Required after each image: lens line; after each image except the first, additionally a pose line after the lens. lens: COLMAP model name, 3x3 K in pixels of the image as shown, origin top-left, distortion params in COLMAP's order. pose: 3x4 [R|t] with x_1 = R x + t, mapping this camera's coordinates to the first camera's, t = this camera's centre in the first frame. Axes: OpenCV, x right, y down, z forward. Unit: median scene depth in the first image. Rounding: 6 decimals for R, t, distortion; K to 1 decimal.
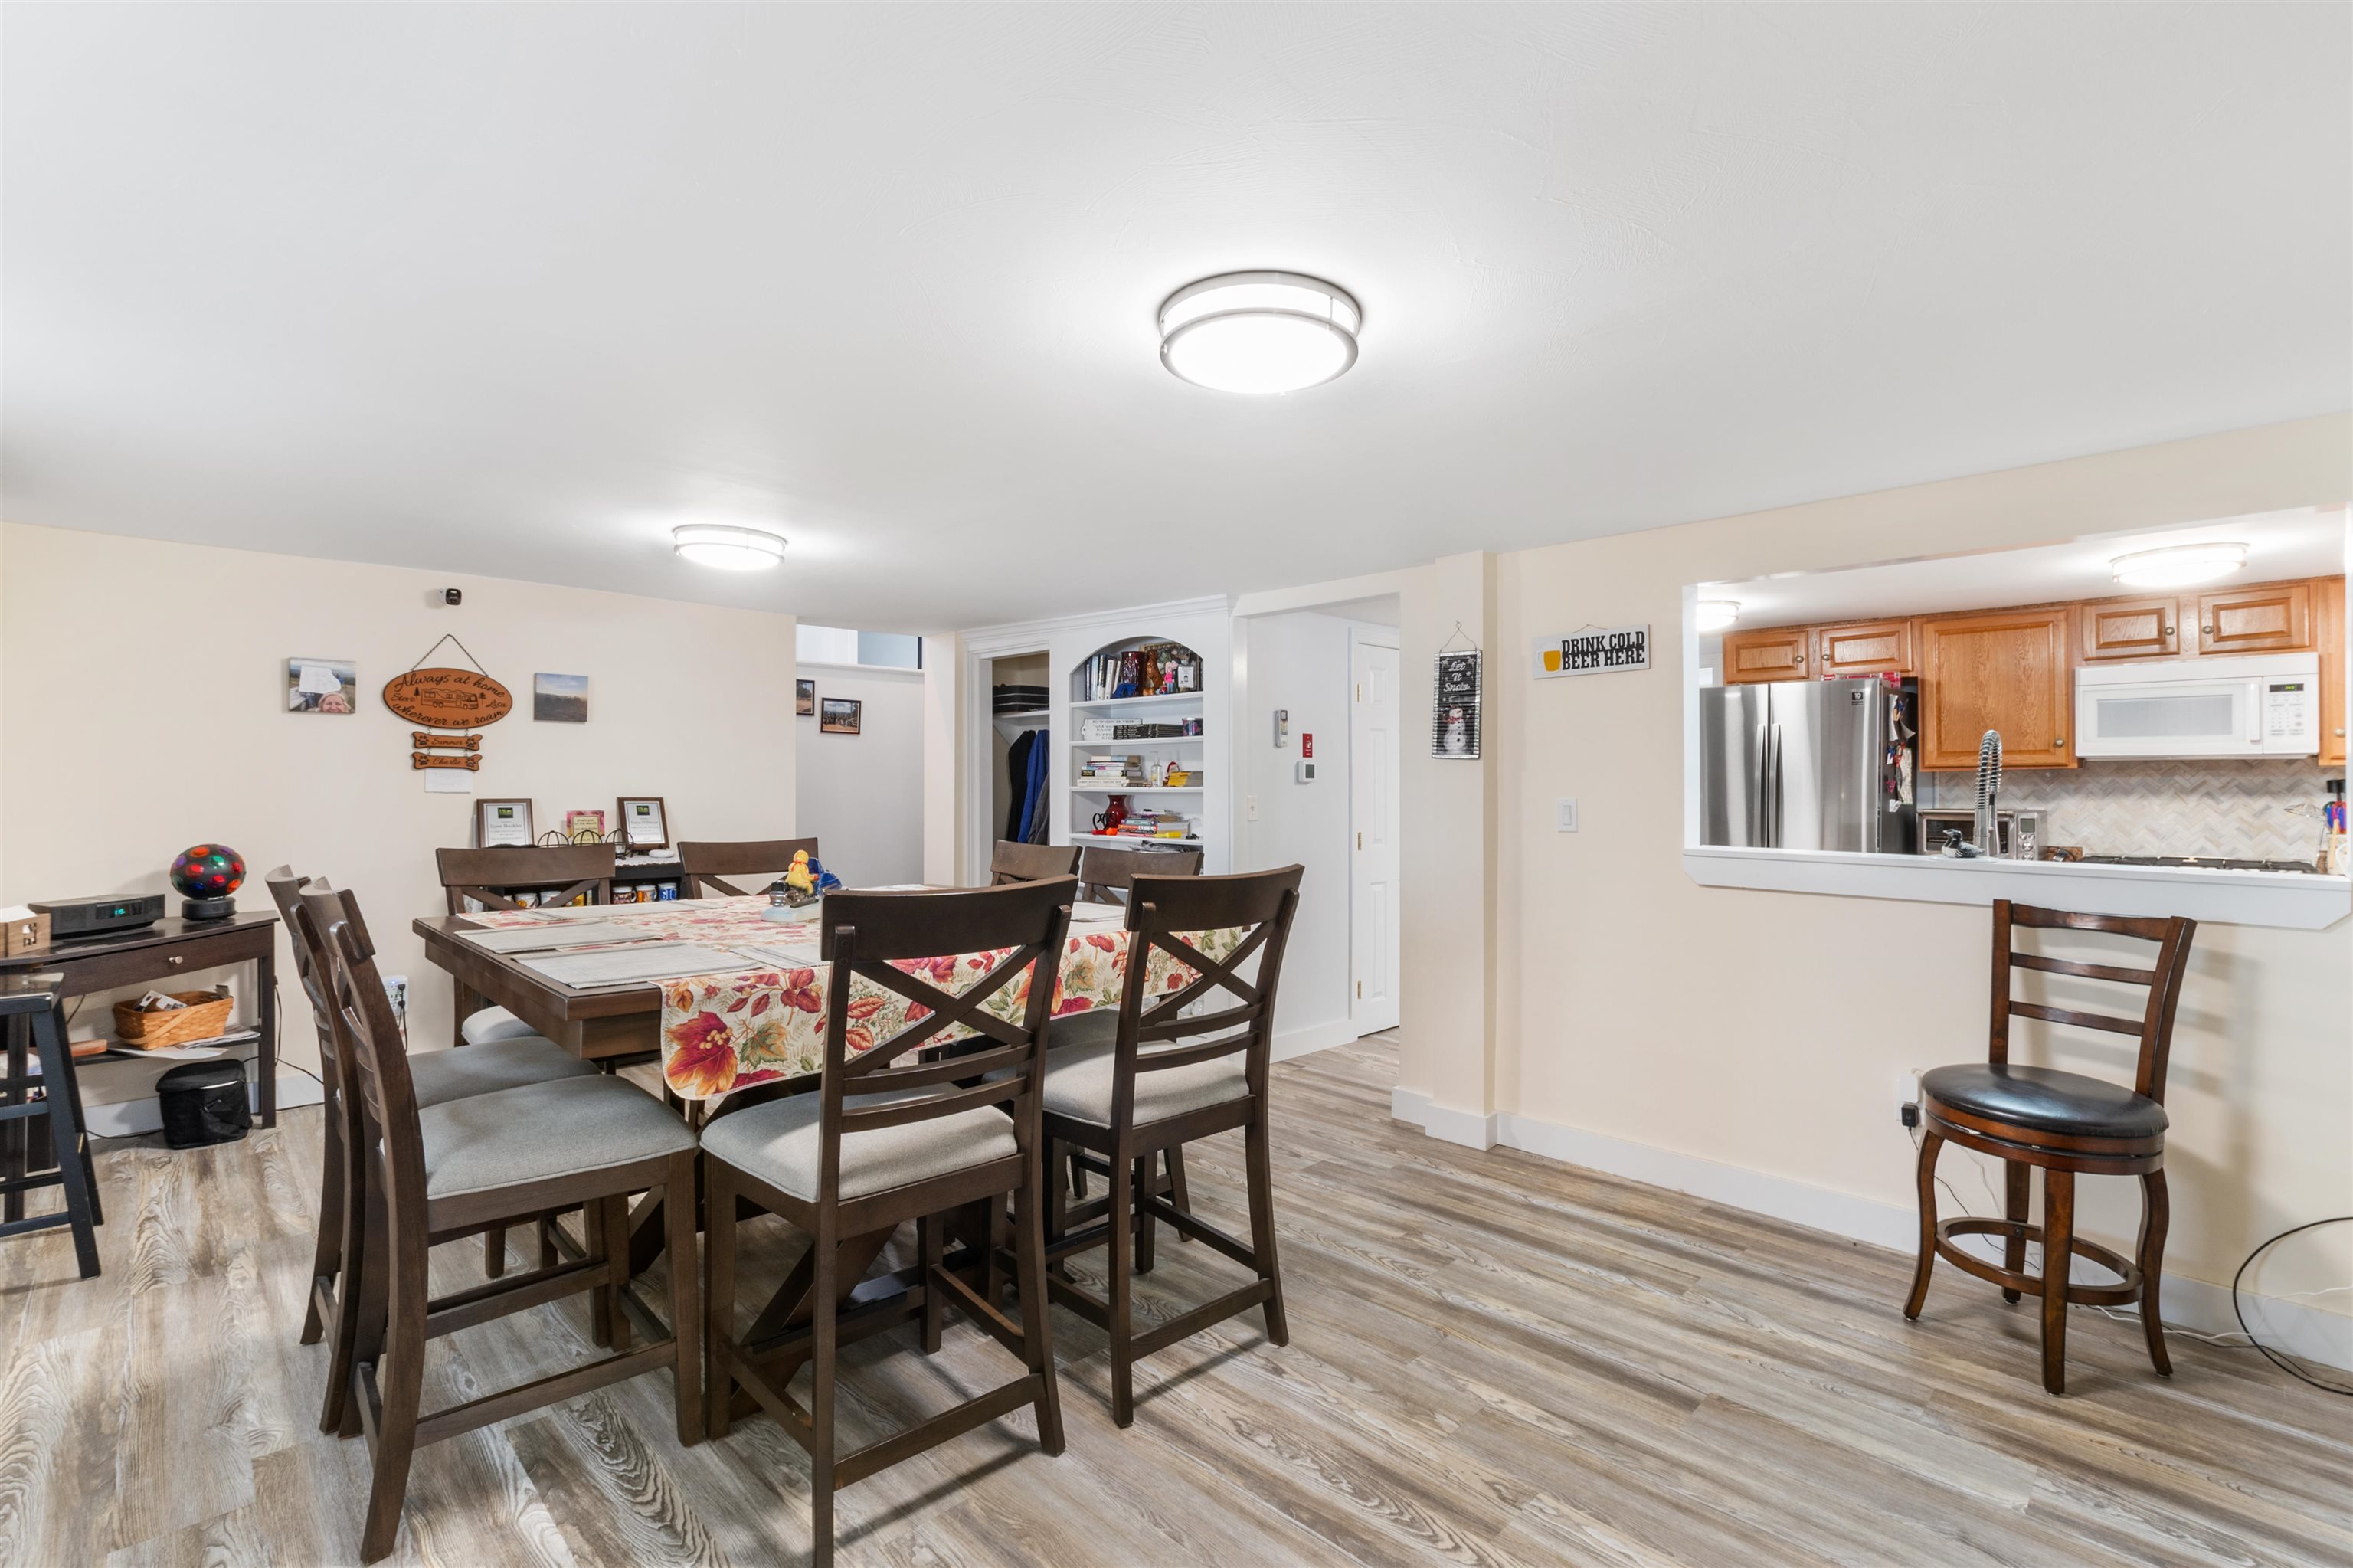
lens RADIAL K [[1051.1, 0, 1159.8], [0, 1051.1, 793.3], [0, 0, 1]] dist [-0.009087, 0.001219]
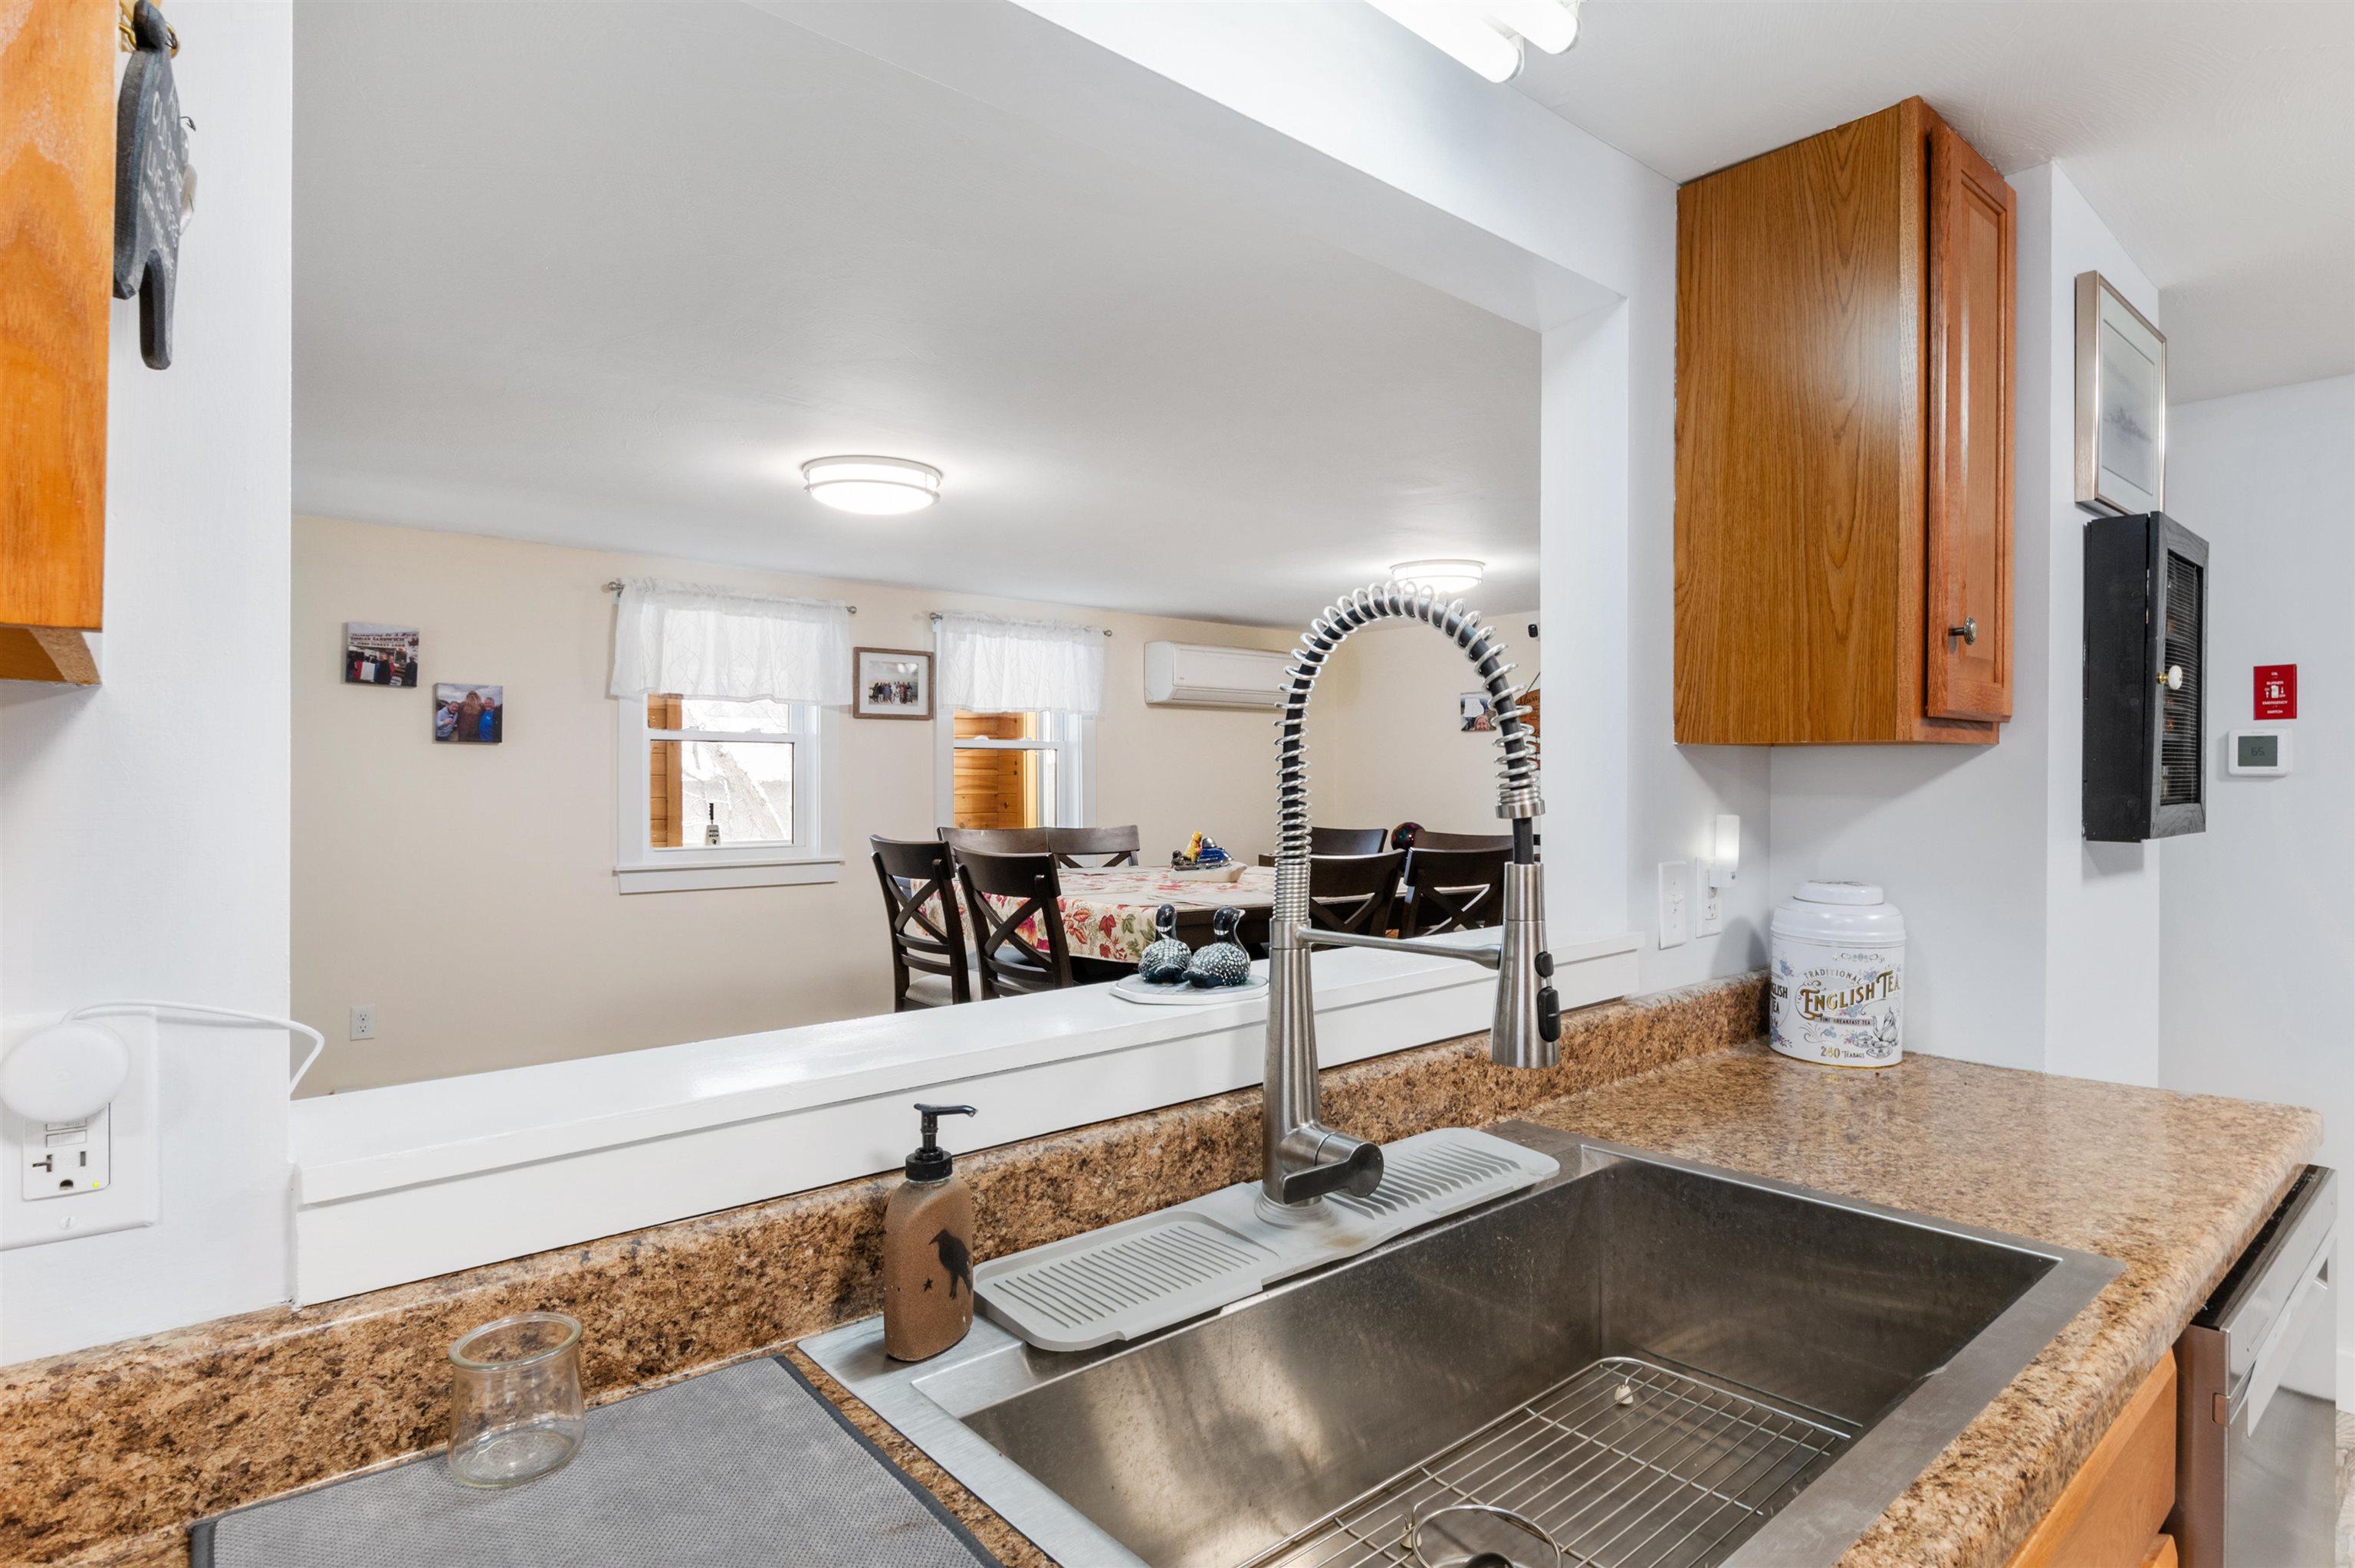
lens RADIAL K [[1228.1, 0, 1182.0], [0, 1228.1, 783.0], [0, 0, 1]] dist [-0.004341, -0.000972]
pose [[-0.051512, 0.002056, -0.998670, 0.821688], [-0.007800, 0.999967, 0.002461, -0.008548], [0.998642, 0.007916, -0.051494, 0.683186]]
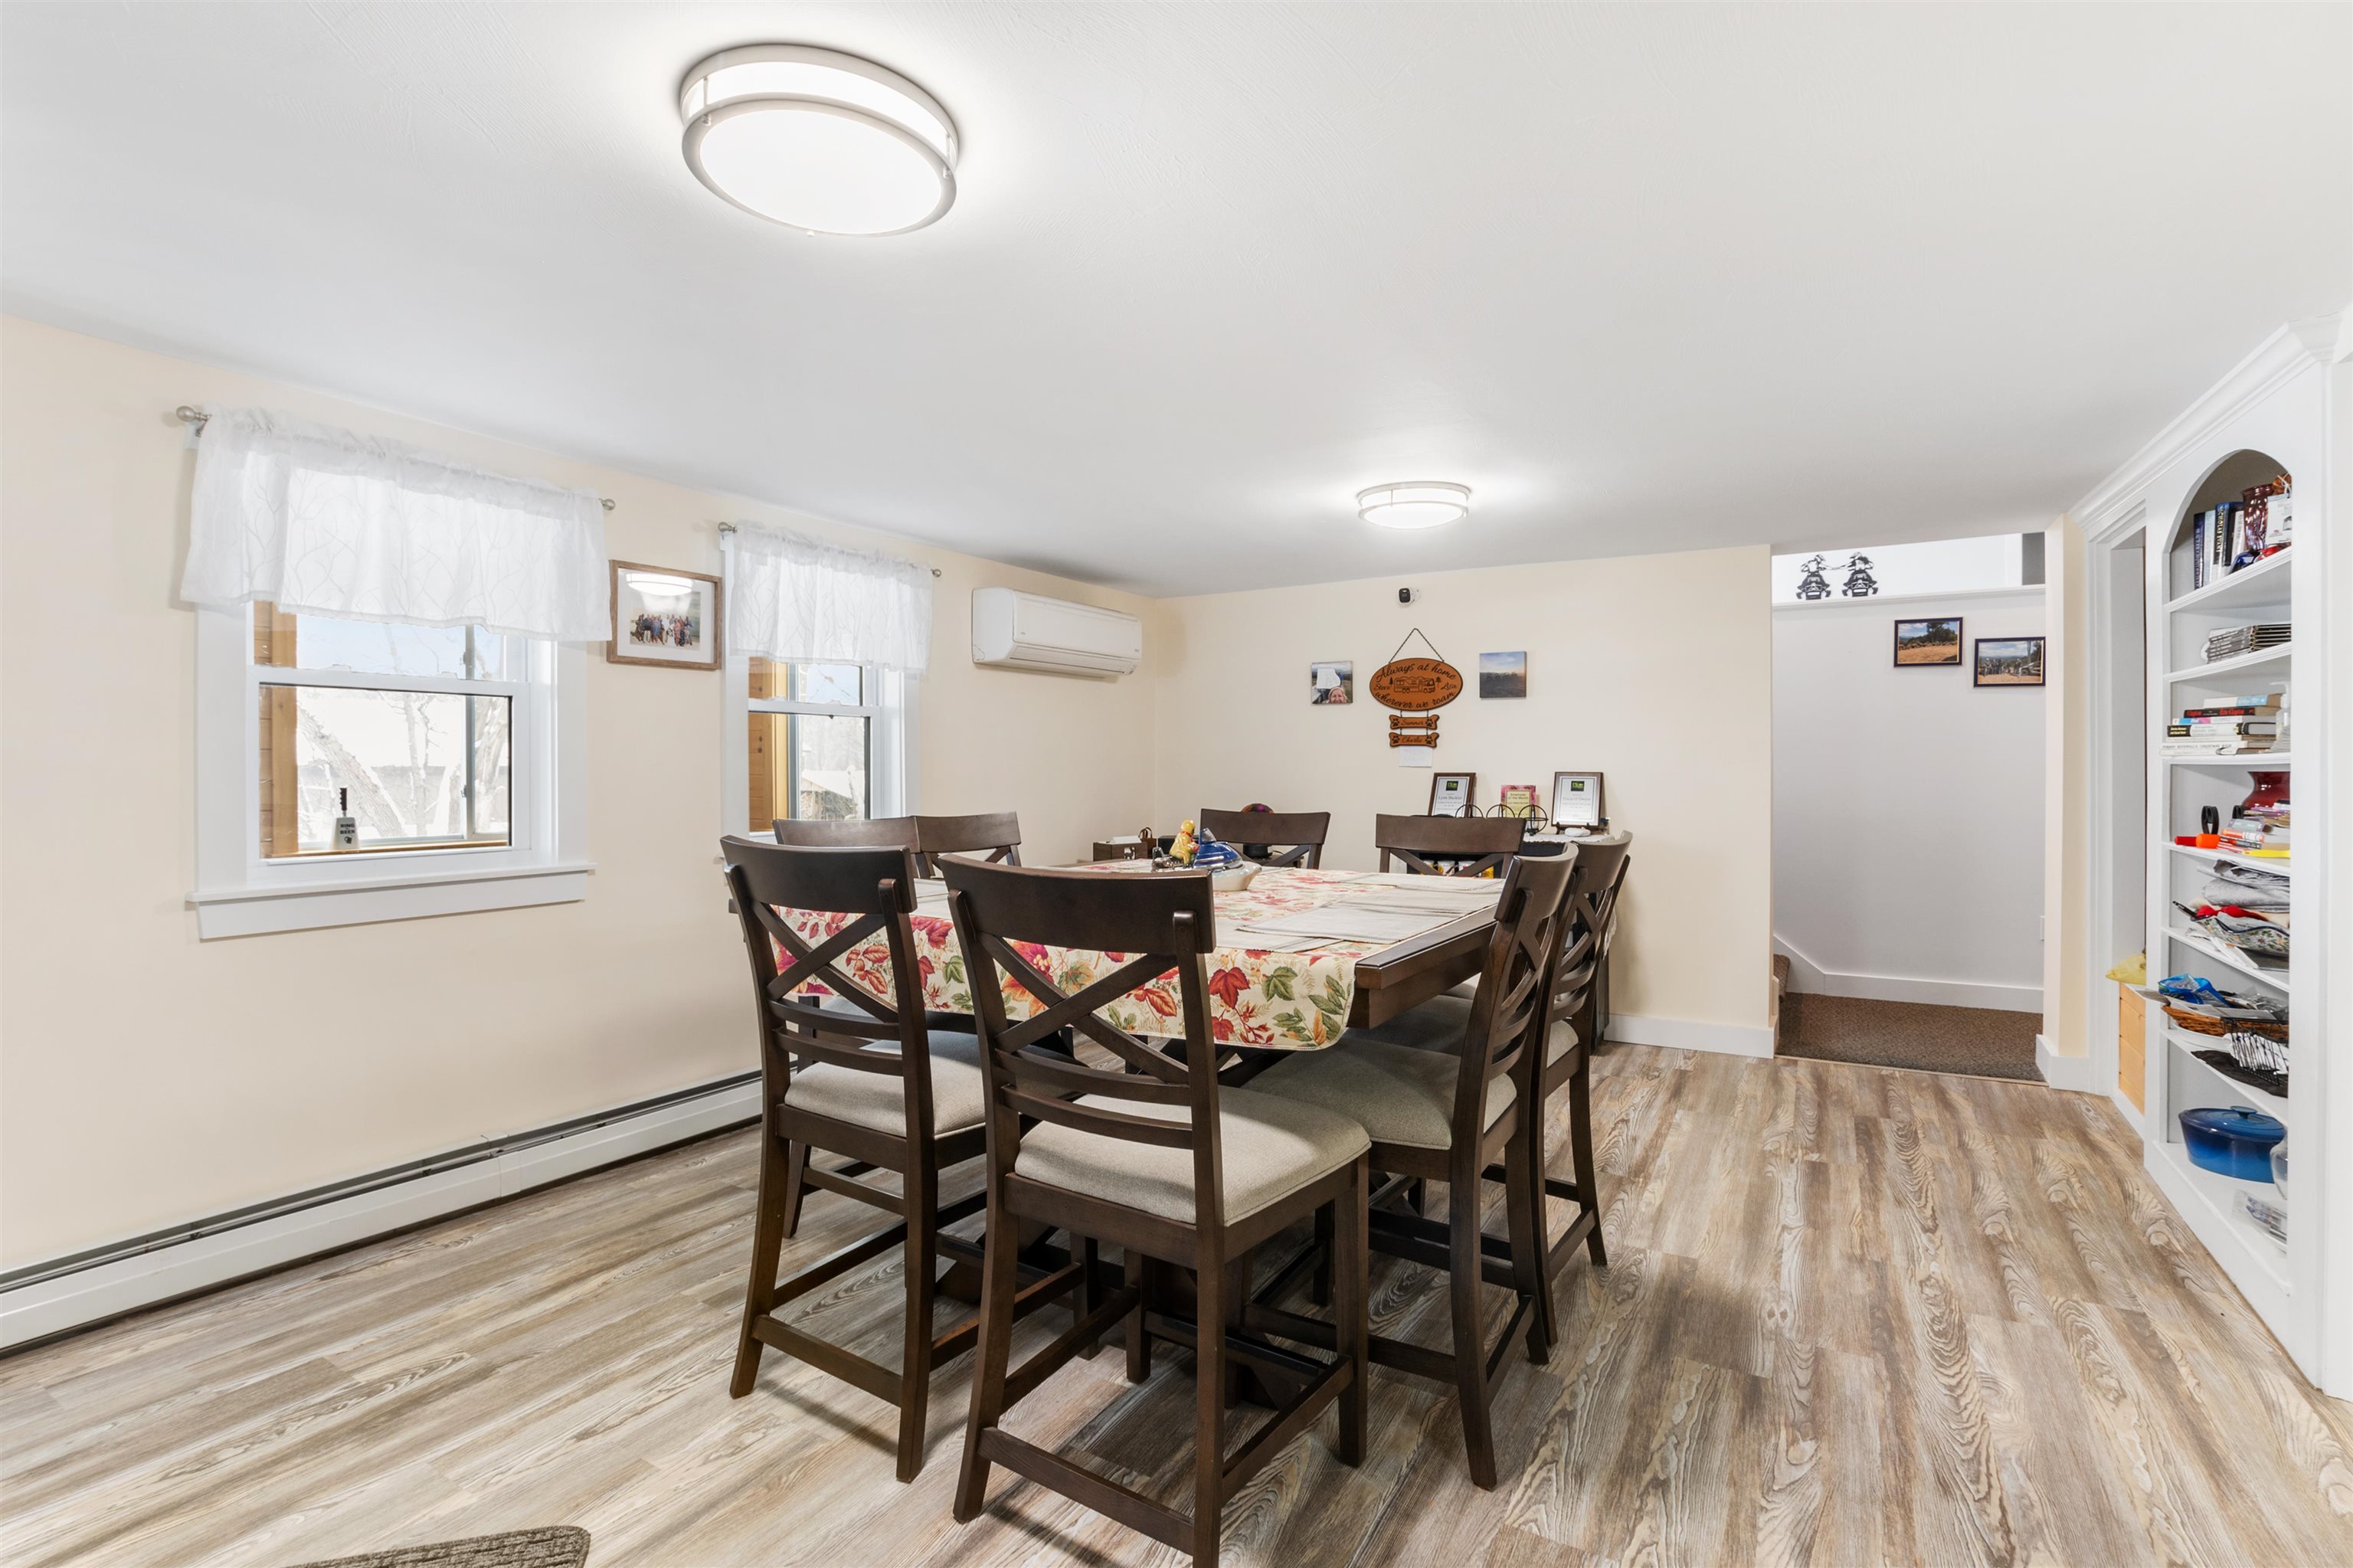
lens RADIAL K [[1078.8, 0, 1175.8], [0, 1078.8, 766.7], [0, 0, 1]] dist [-0.013246, -0.000280]
pose [[0.267144, -0.000318, -0.963656, 0.408323], [-0.006794, 0.999974, -0.002213, 0.003900], [0.963633, 0.007139, 0.267135, 0.458335]]
